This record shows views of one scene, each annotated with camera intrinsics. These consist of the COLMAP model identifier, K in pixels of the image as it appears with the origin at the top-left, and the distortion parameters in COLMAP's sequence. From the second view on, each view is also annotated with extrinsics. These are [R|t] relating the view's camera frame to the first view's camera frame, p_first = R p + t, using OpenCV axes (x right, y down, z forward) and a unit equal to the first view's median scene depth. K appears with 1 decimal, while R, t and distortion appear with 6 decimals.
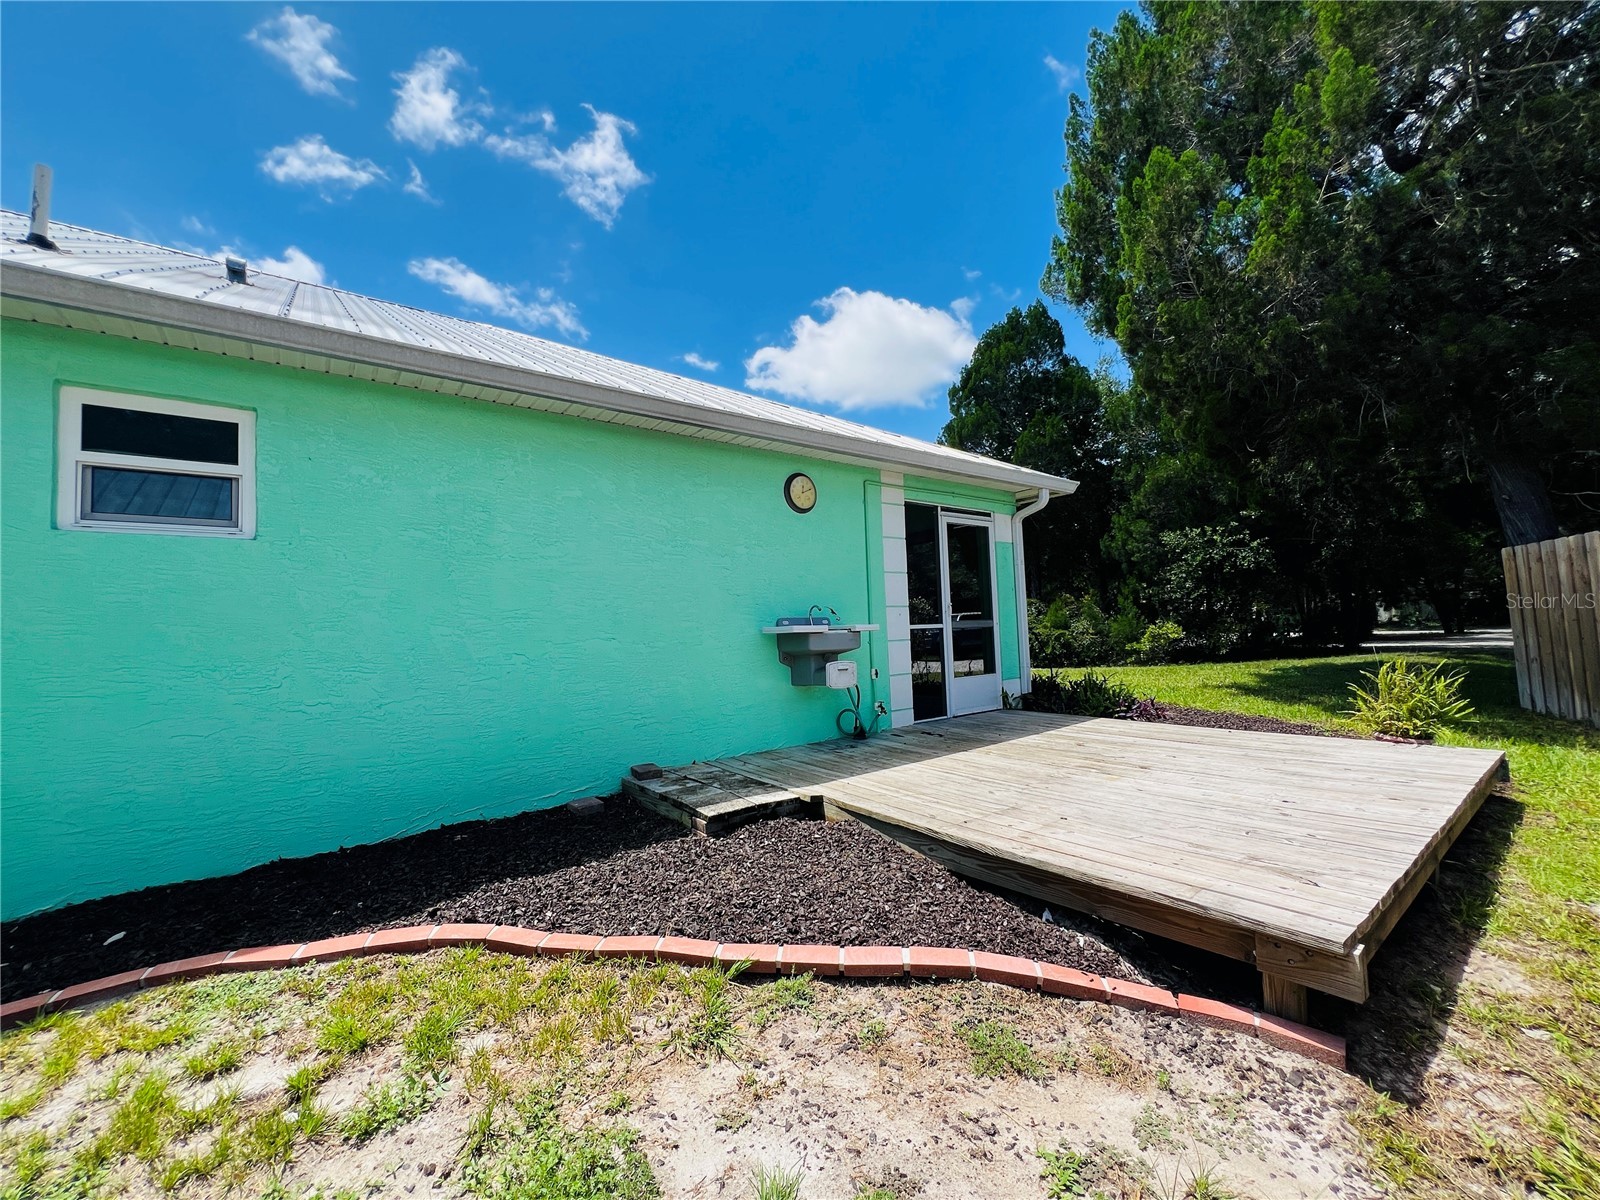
lens RADIAL K [[639.4, 0, 793.8], [0, 639.4, 593.3], [0, 0, 1]] dist [-0.002187, 0.000247]
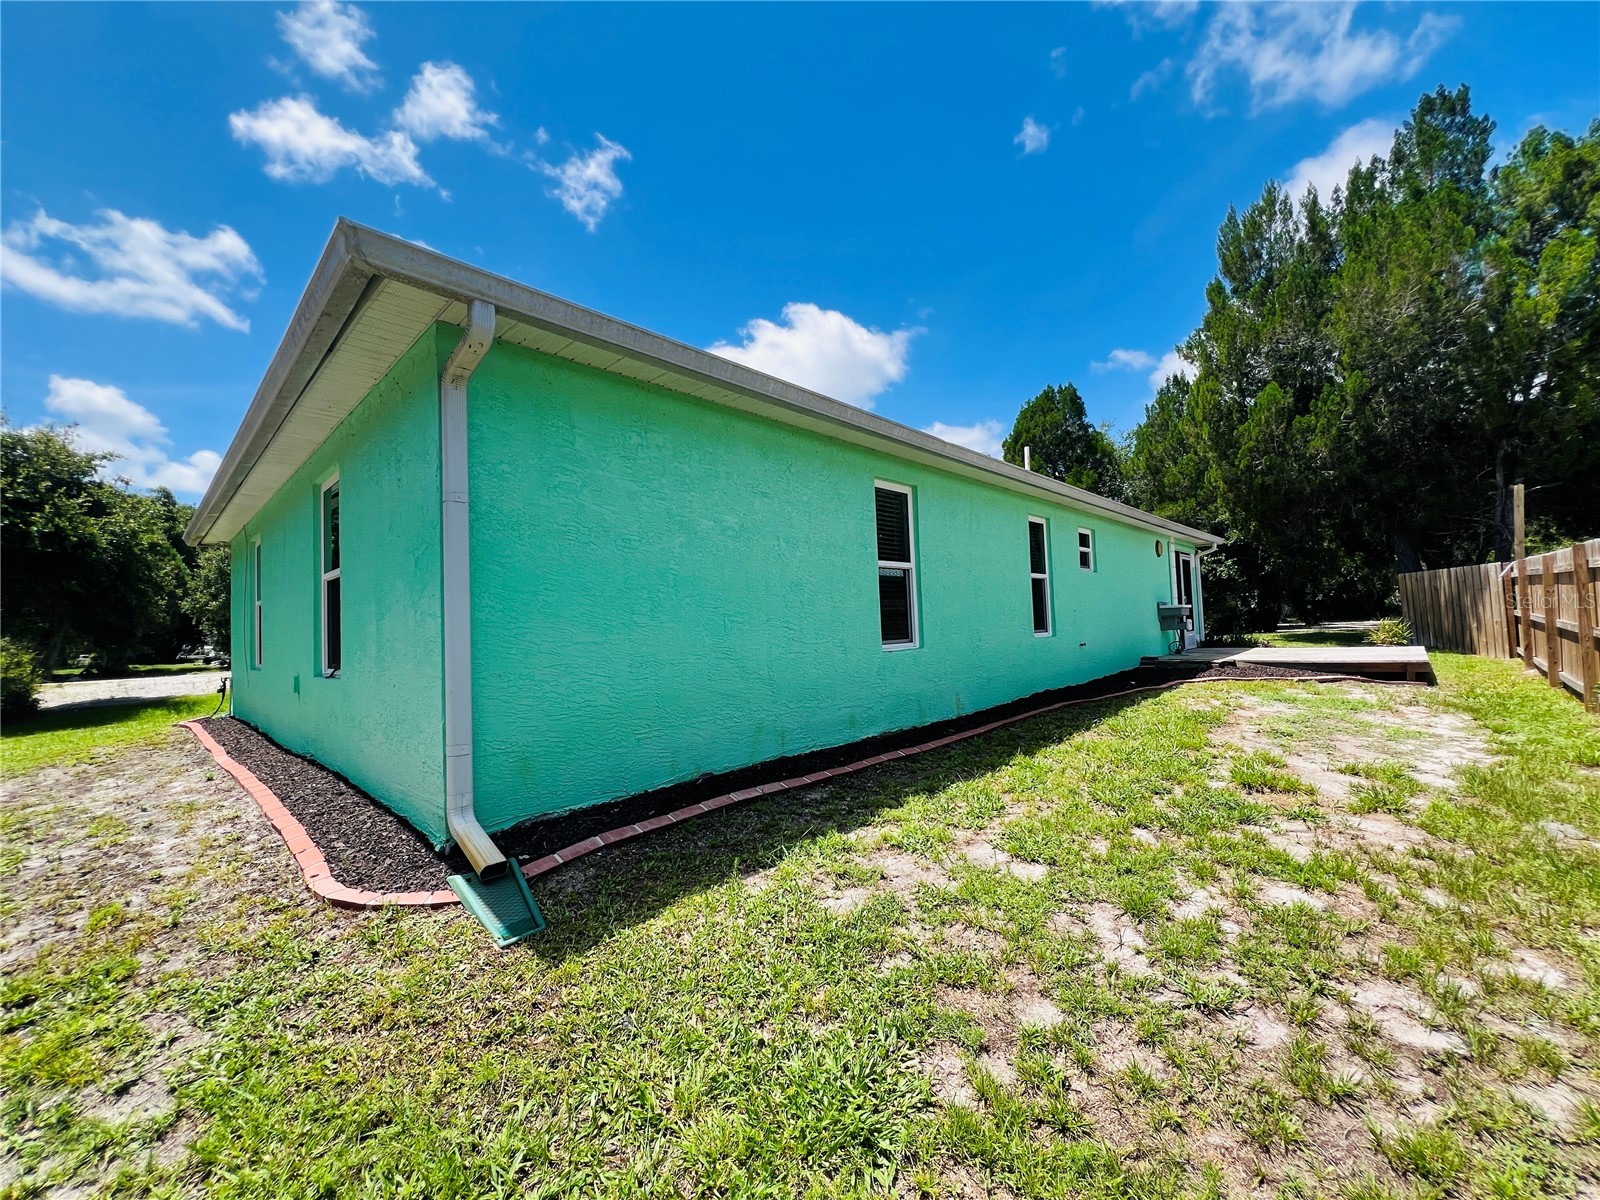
lens RADIAL K [[634.9, 0, 797.8], [0, 634.9, 598.1], [0, 0, 1]] dist [0.002839, -0.000205]
pose [[0.983863, 0.012532, 0.178486, -0.350986], [-0.014990, 0.999810, 0.012433, 0.004667], [-0.178297, -0.014908, 0.983864, -0.213564]]
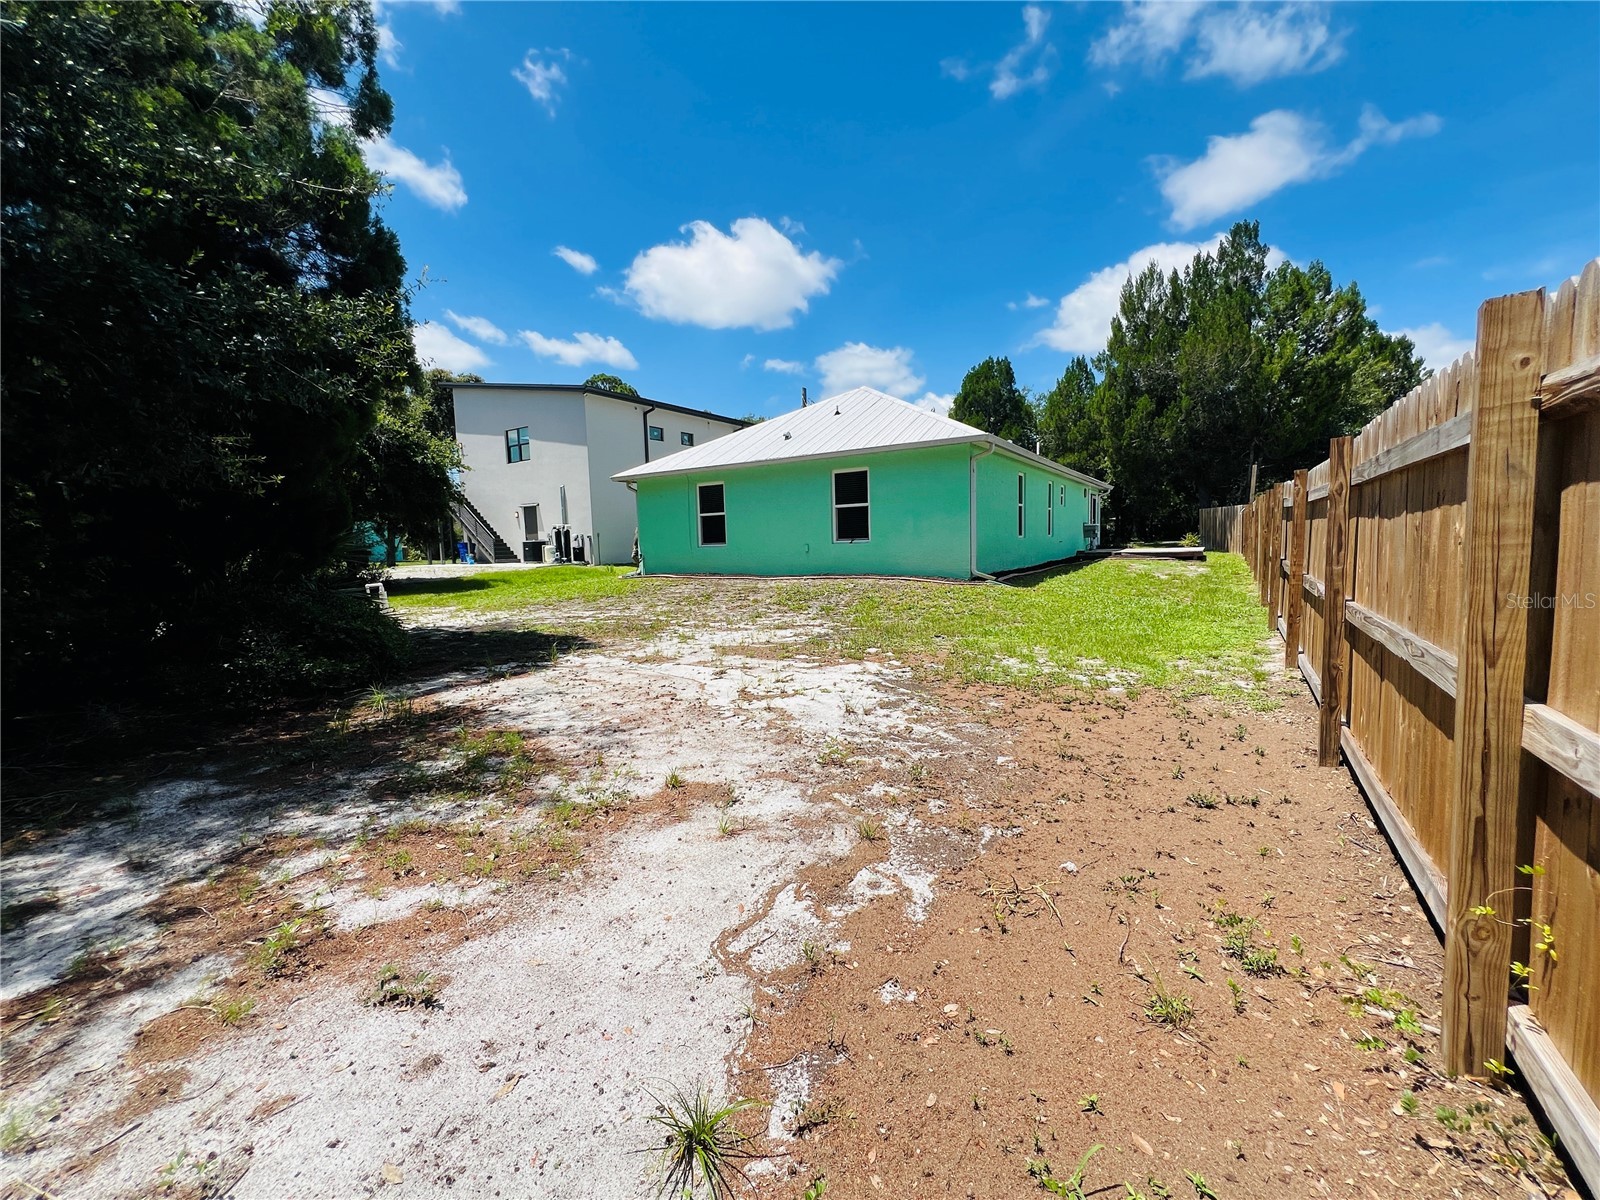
lens RADIAL K [[639.4, 0, 800.8], [0, 639.4, 589.4], [0, 0, 1]] dist [-0.002187, 0.000247]
pose [[0.933407, -0.010077, 0.358679, -0.668346], [-0.035702, 0.992037, 0.120780, 0.008687], [-0.357040, -0.125543, 0.925614, -0.471273]]
